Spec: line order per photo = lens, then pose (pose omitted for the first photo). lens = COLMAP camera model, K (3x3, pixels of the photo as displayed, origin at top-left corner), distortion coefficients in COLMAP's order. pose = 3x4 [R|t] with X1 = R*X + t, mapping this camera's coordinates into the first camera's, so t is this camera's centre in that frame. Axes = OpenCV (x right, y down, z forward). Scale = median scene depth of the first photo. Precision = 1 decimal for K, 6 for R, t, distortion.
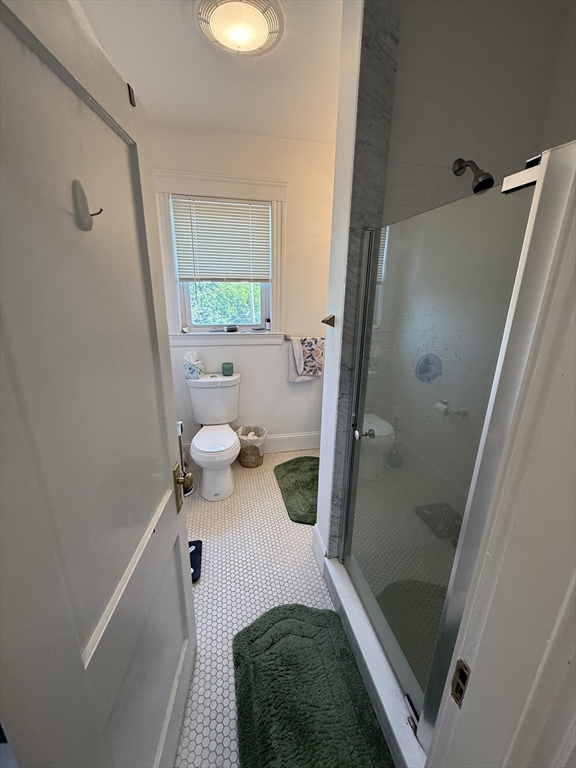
lens RADIAL K [[308.3, 0, 287.7], [0, 308.3, 384.0], [0, 0, 1]] dist [-0.003009, 0.000330]
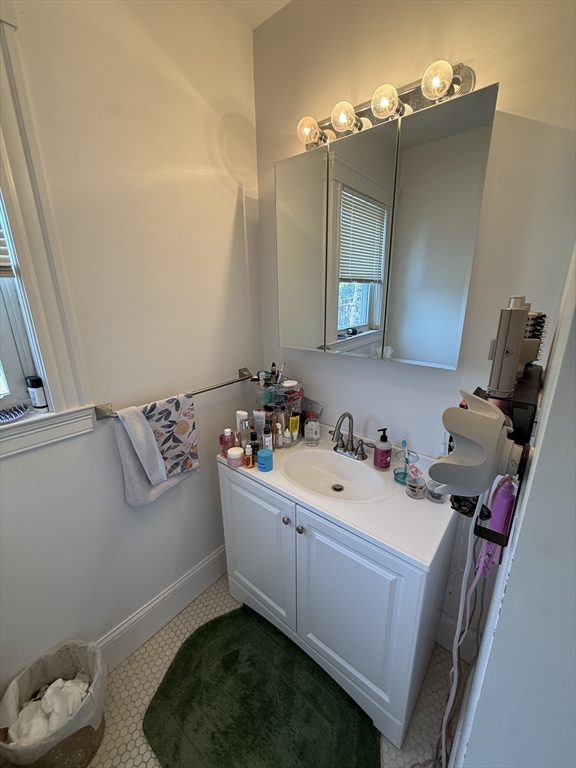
lens RADIAL K [[308.3, 0, 290.8], [0, 308.3, 382.7], [0, 0, 1]] dist [-0.003009, 0.000330]
pose [[0.778976, -0.202622, 0.593415, -0.042598], [0.209261, 0.976103, 0.058594, -0.160670], [-0.591106, 0.078535, 0.802761, 0.523087]]
